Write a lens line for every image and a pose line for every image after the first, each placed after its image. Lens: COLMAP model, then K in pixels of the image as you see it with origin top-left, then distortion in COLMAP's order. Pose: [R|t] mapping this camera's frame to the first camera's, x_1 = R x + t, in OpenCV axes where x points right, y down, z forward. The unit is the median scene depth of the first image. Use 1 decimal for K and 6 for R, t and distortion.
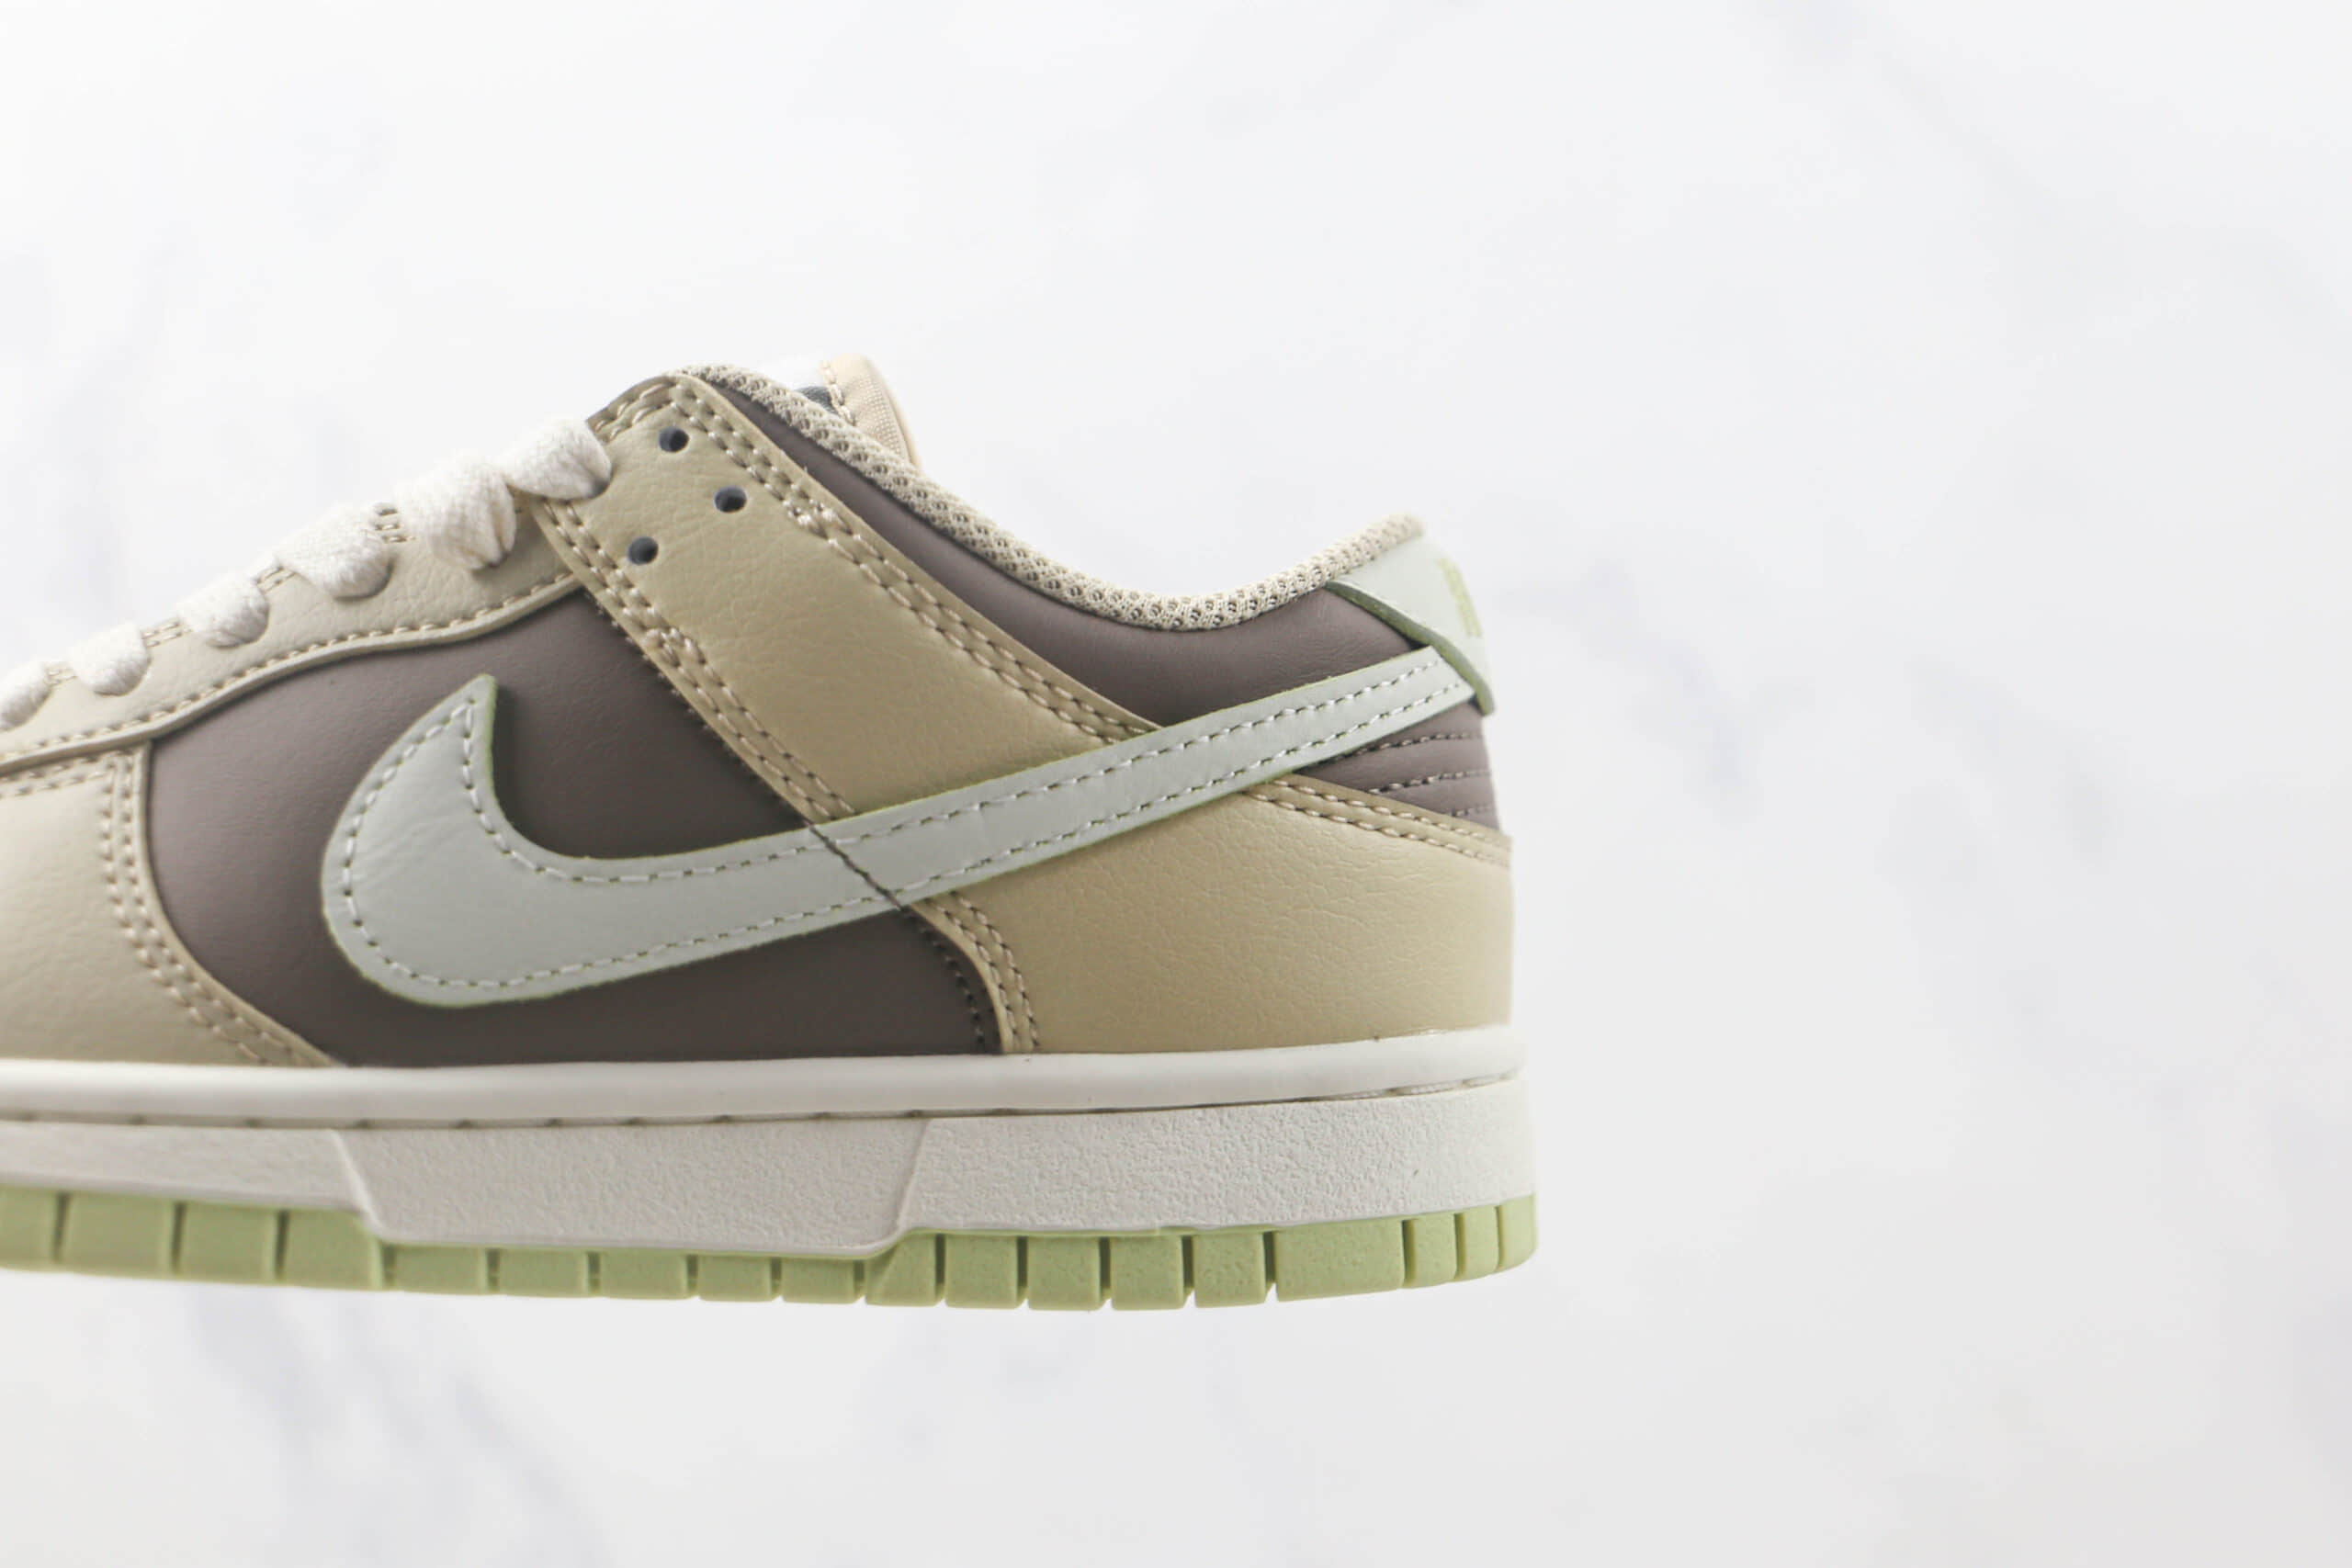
lens RADIAL K [[2996.0, 0, 1176.0], [0, 2996.0, 784.0], [0, 0, 1]] dist [-0.017526, 0.046603]
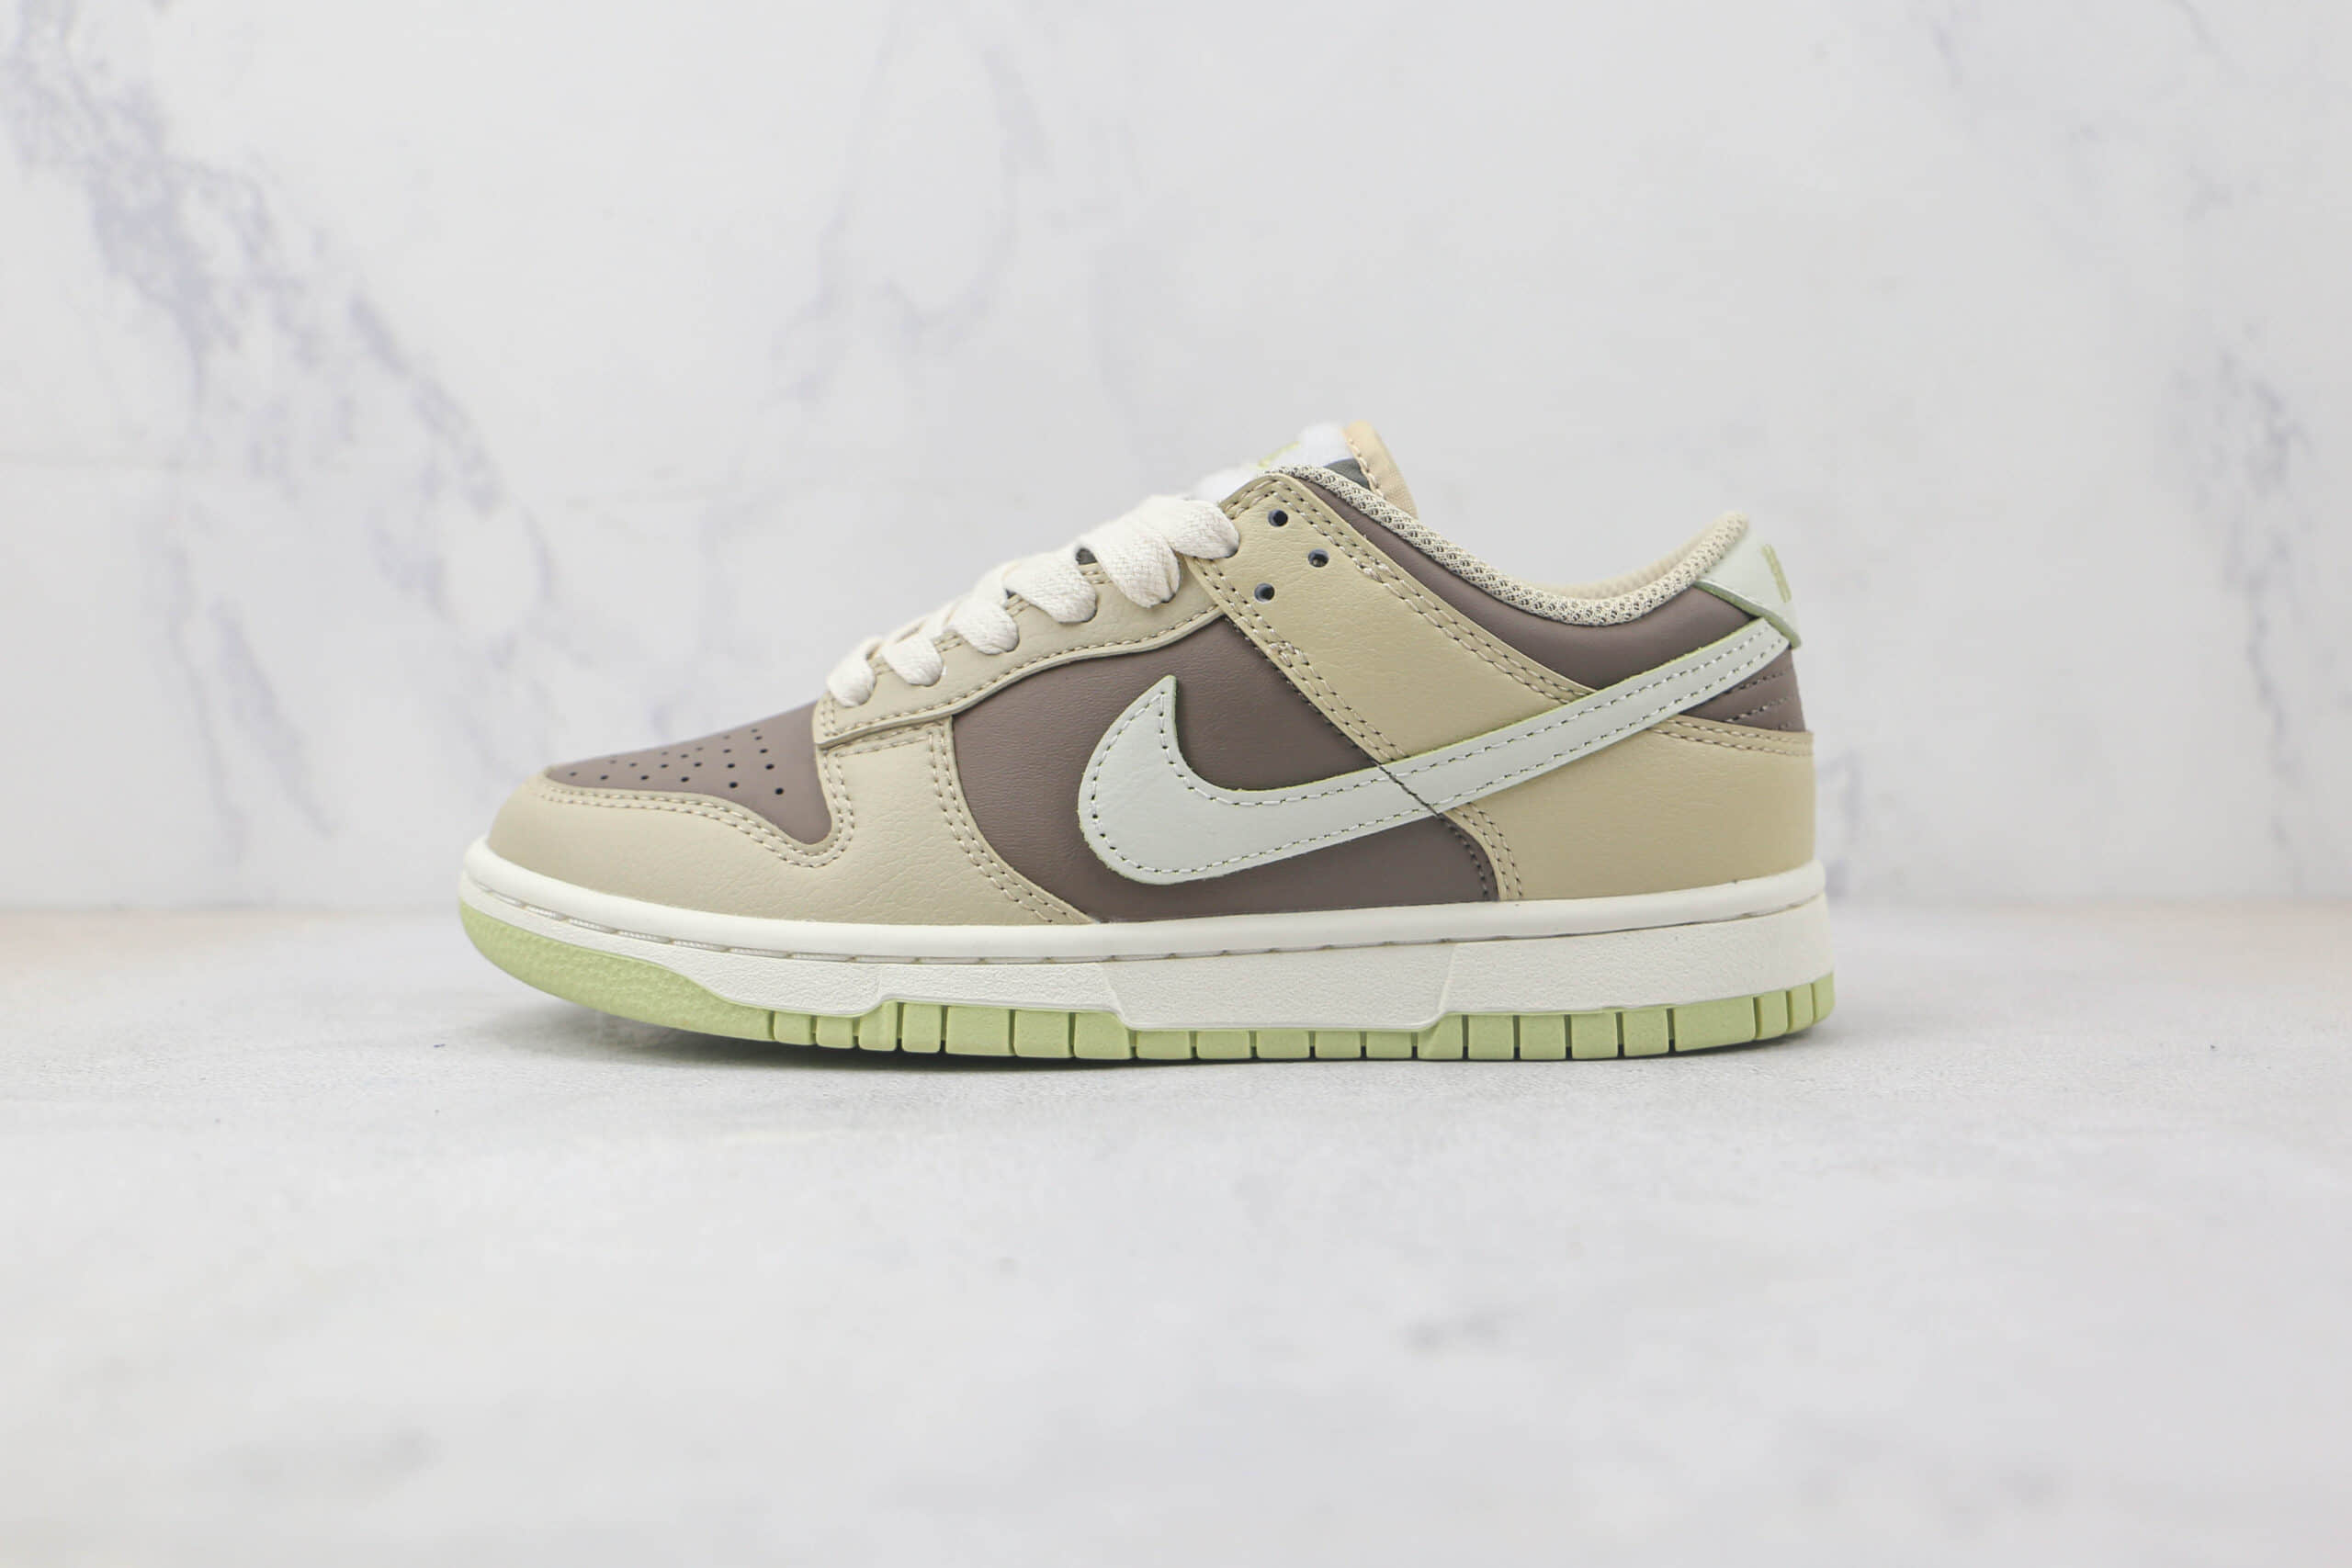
lens RADIAL K [[2672.6, 0, 1176.0], [0, 2672.6, 784.0], [0, 0, 1]] dist [-0.003768, 0.006191]
pose [[0.995835, -0.025085, -0.087653, -0.102639], [0.034964, 0.992973, 0.113055, -0.137331], [0.084201, -0.115649, 0.989715, -0.407787]]
